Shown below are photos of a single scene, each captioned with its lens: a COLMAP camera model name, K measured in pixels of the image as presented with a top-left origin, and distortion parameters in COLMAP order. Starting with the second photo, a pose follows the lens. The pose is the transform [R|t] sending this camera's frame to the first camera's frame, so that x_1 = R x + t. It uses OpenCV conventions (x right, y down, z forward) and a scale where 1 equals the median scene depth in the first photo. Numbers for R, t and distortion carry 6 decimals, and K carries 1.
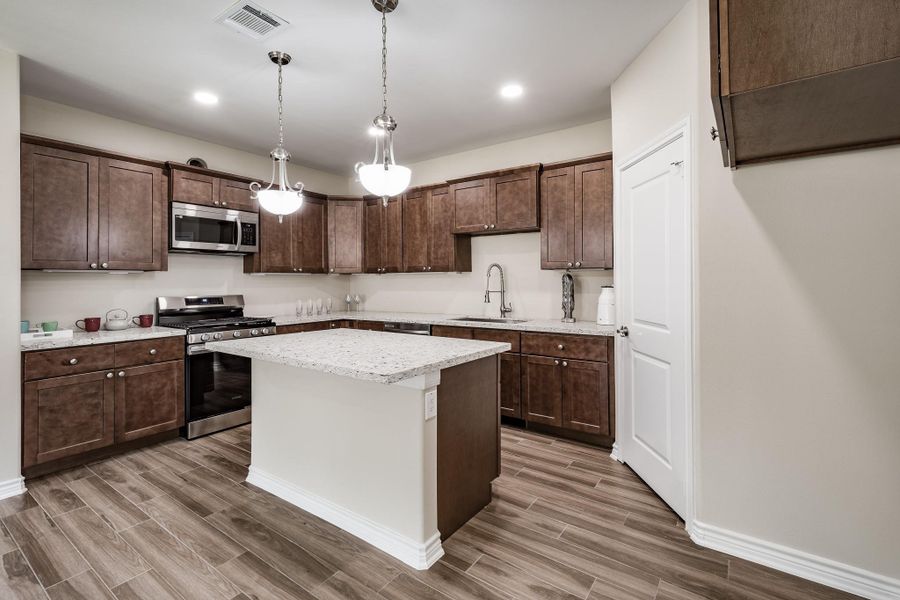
lens RADIAL K [[409.4, 0, 449.3], [0, 409.4, 284.3], [0, 0, 1]] dist [0.001368, 0.000201]
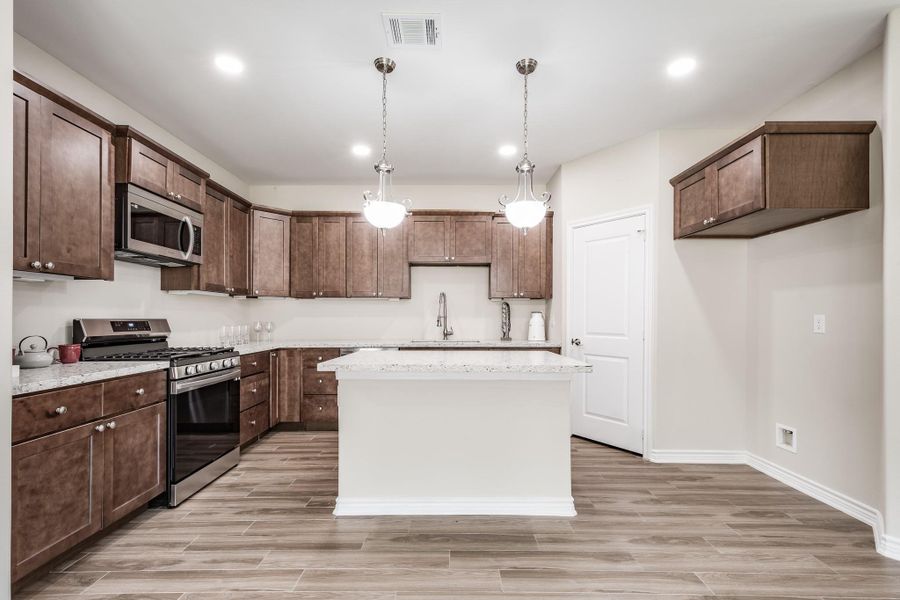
lens RADIAL K [[411.2, 0, 449.9], [0, 411.2, 325.3], [0, 0, 1]] dist [0.006164, 0.000185]
pose [[0.809355, -0.004866, 0.587299, -0.701393], [-0.000509, 0.999959, 0.008987, 0.040929], [-0.587319, -0.007573, 0.809320, 0.096252]]
